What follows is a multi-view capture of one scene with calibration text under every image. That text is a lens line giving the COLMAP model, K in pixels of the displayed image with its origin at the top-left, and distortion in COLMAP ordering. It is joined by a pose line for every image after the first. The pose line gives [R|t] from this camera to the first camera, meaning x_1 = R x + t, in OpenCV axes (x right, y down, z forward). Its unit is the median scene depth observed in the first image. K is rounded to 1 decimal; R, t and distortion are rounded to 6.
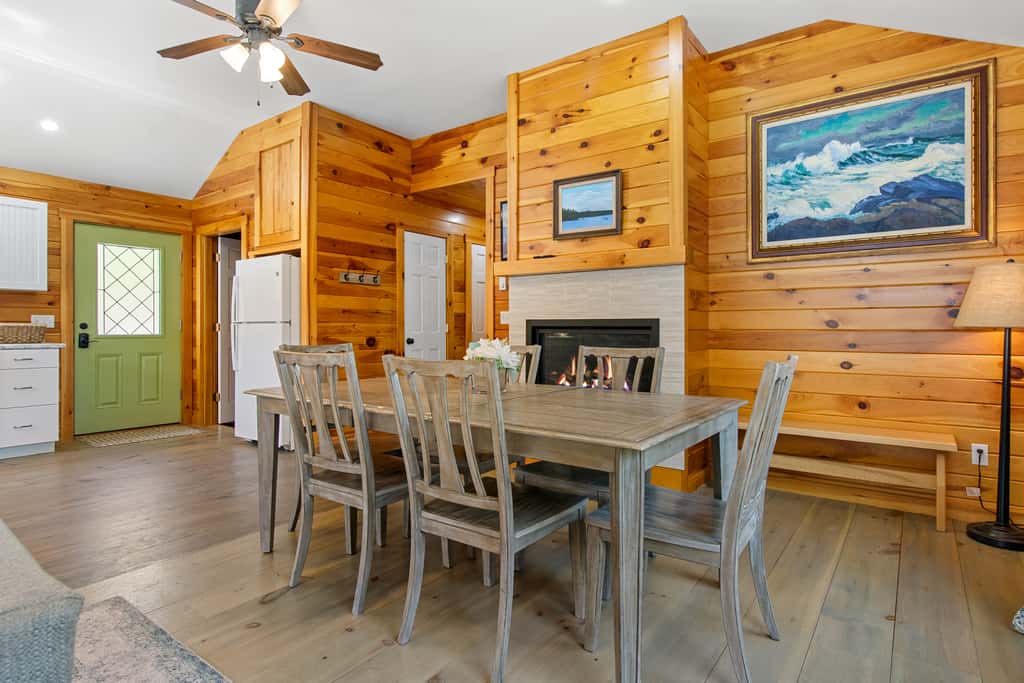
lens RADIAL K [[544.4, 0, 511.5], [0, 544.4, 330.2], [0, 0, 1]] dist [0.000071, -0.000153]
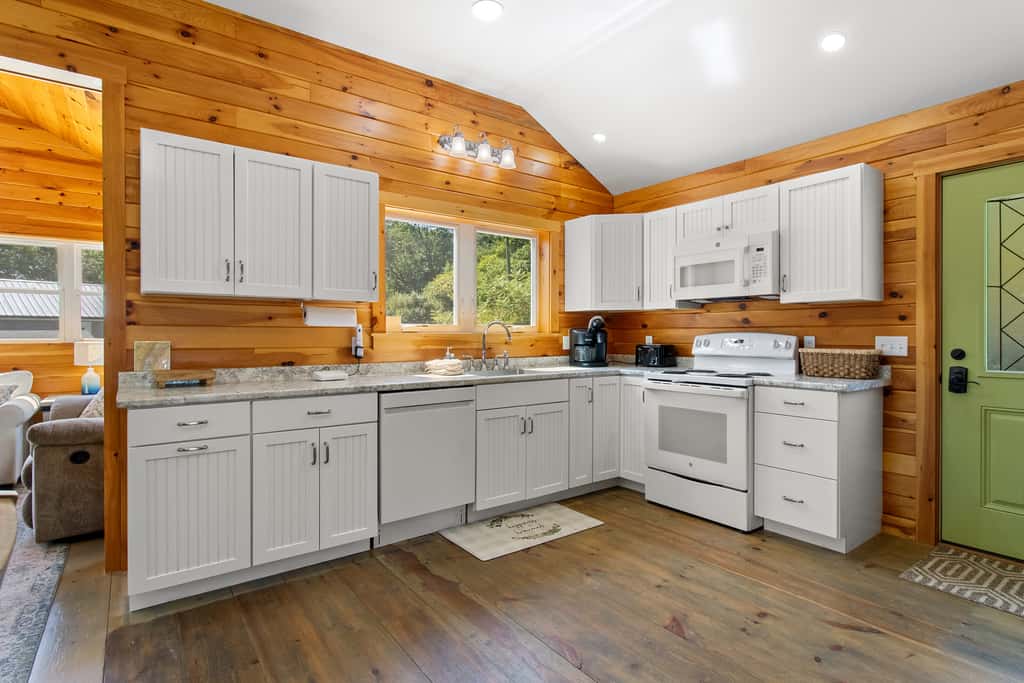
lens RADIAL K [[519.2, 0, 515.6], [0, 519.2, 336.6], [0, 0, 1]] dist [-0.000617, -0.000166]
pose [[-0.287369, 0.000261, -0.957820, -0.200508], [-0.001122, 0.999999, 0.000609, -0.038588], [0.957819, 0.001249, -0.287369, 1.059152]]
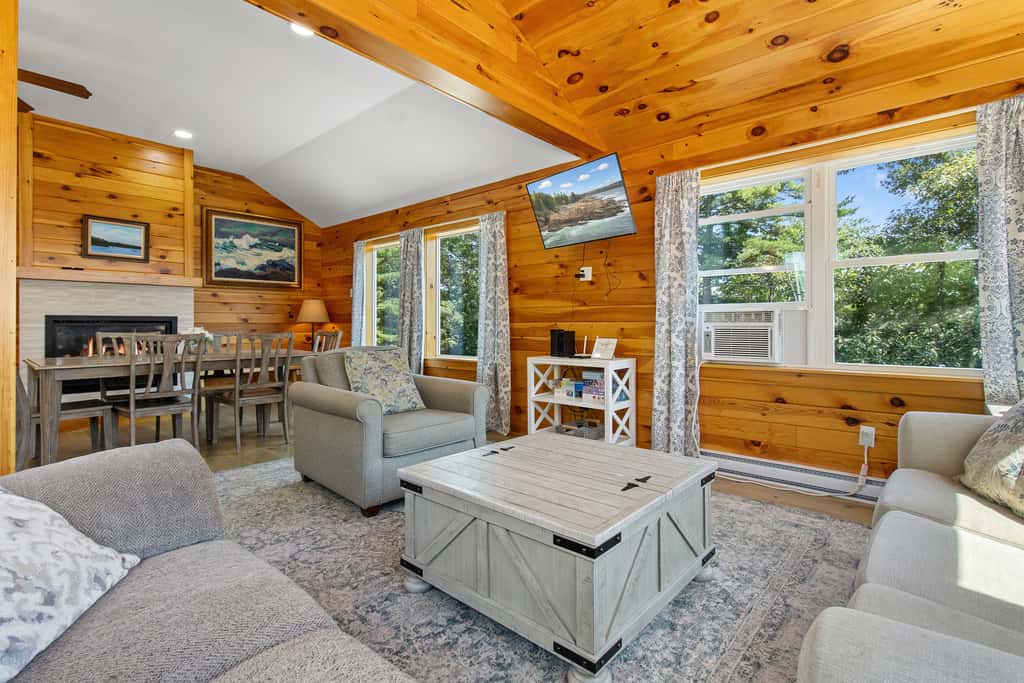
lens RADIAL K [[479.2, 0, 520.7], [0, 479.2, 325.0], [0, 0, 1]] dist [0.006643, -0.000127]
pose [[0.078420, -0.003964, 0.996913, -1.136356], [0.003100, 0.999988, 0.003732, 0.003310], [-0.996916, 0.002797, 0.078431, -0.204945]]
